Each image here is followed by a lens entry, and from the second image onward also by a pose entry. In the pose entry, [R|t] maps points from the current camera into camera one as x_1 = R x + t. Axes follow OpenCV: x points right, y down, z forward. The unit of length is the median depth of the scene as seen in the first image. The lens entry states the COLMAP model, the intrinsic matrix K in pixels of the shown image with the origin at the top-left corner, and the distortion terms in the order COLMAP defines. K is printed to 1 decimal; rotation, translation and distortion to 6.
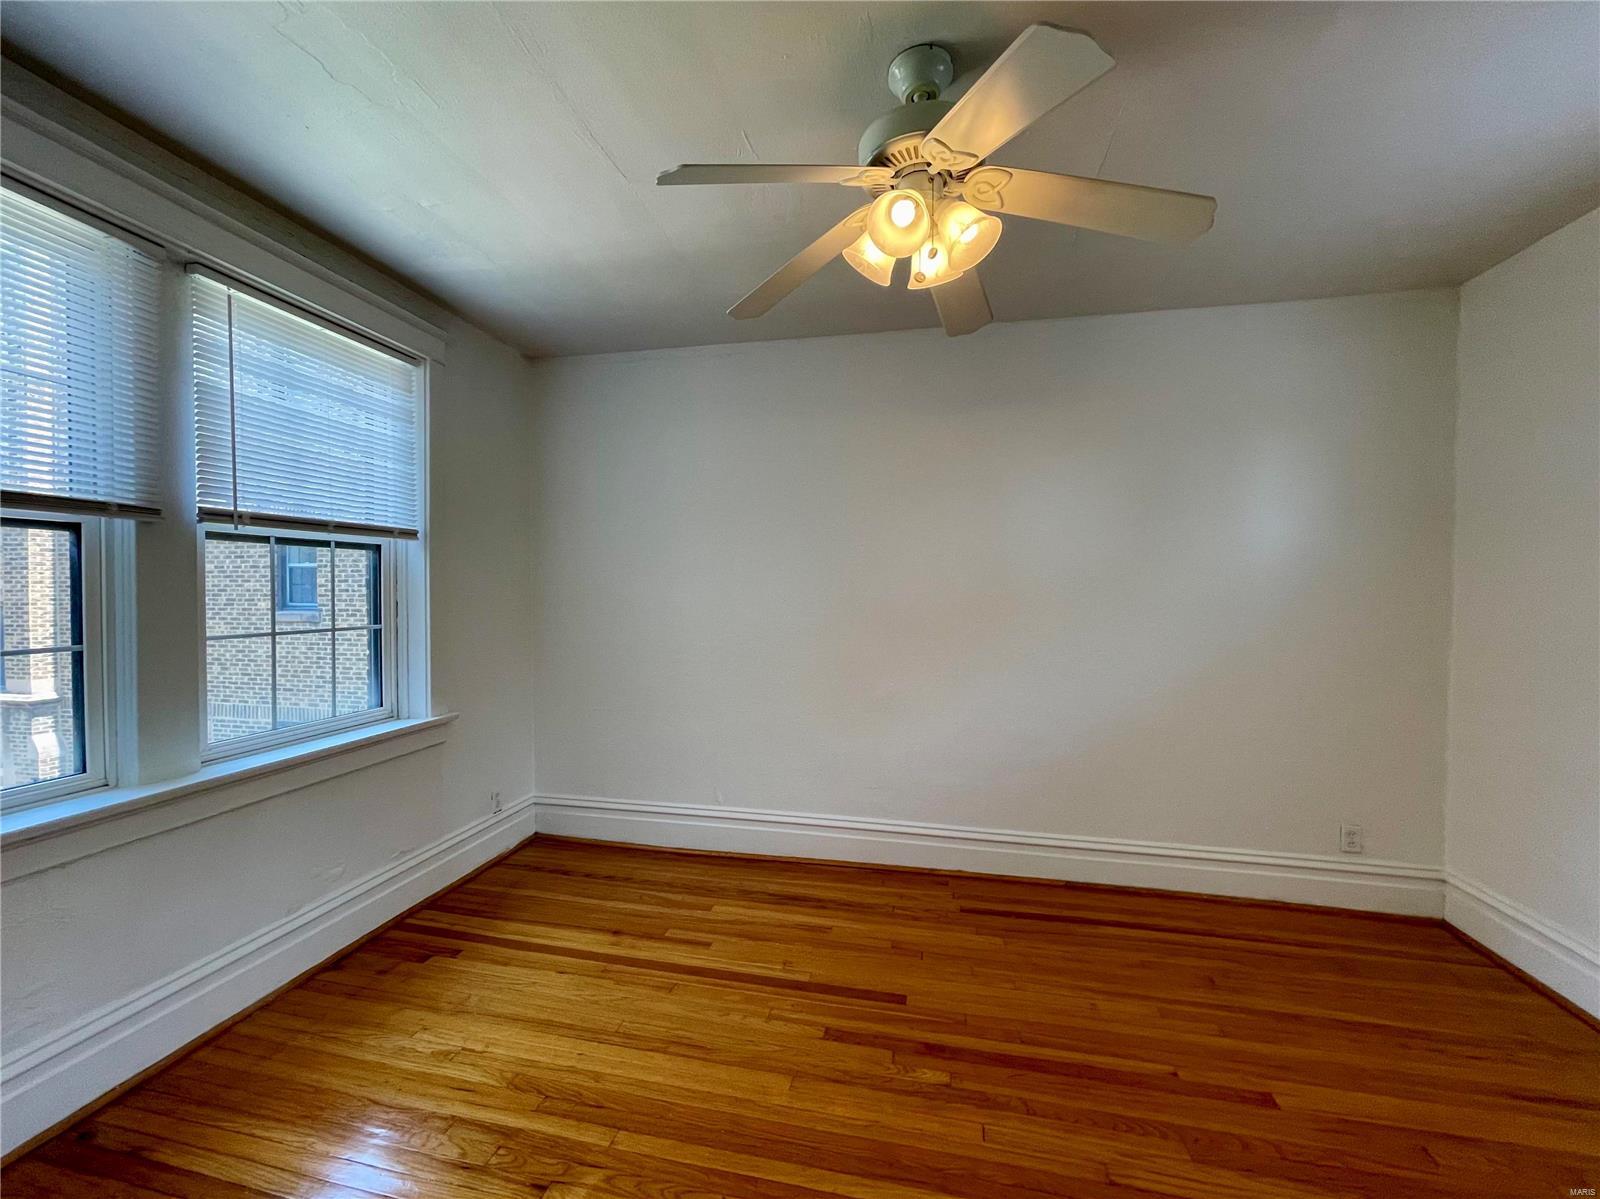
lens RADIAL K [[661.5, 0, 800.0], [0, 661.5, 599.5], [0, 0, 1]] dist [0.000754, -0.000124]
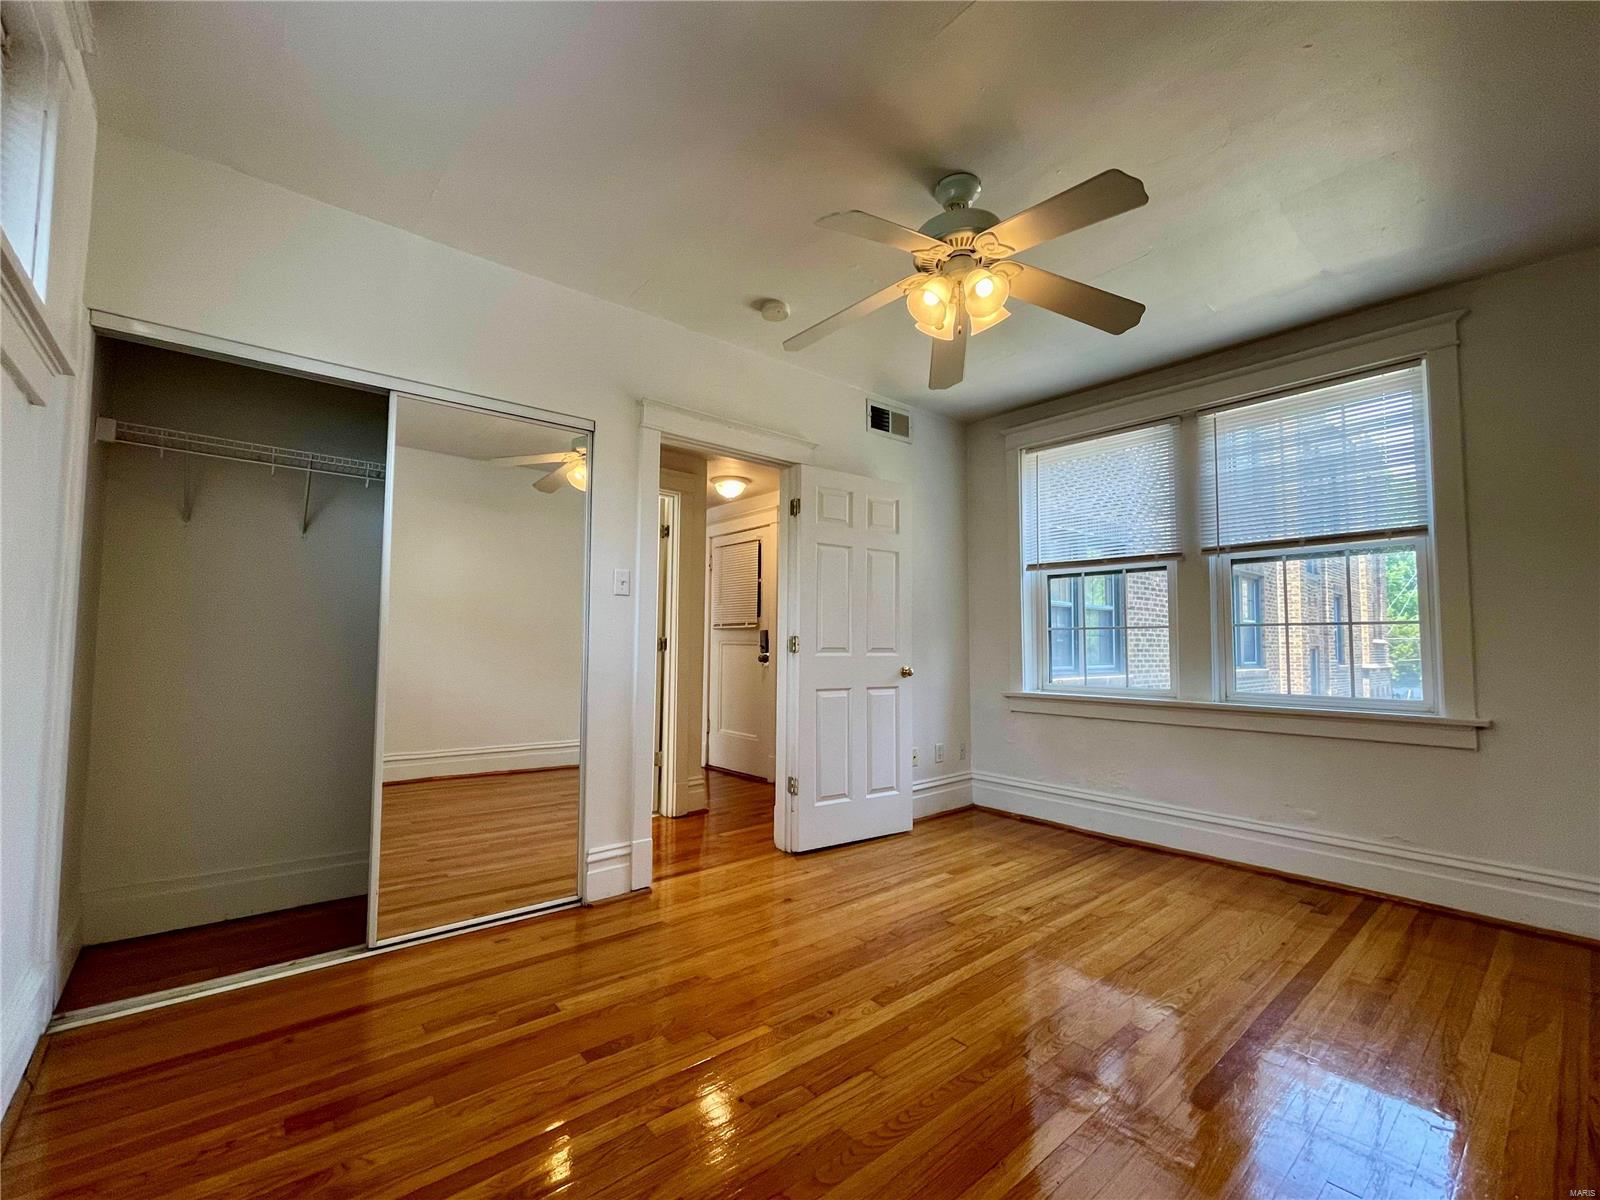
lens RADIAL K [[661.5, 0, 800.0], [0, 661.5, 600.0], [0, 0, 1]] dist [0.000754, -0.000124]
pose [[-0.595998, -0.057927, -0.800894, 0.903969], [-0.018415, 0.998118, -0.058488, 0.096992], [0.802775, -0.020110, -0.595943, 0.970196]]
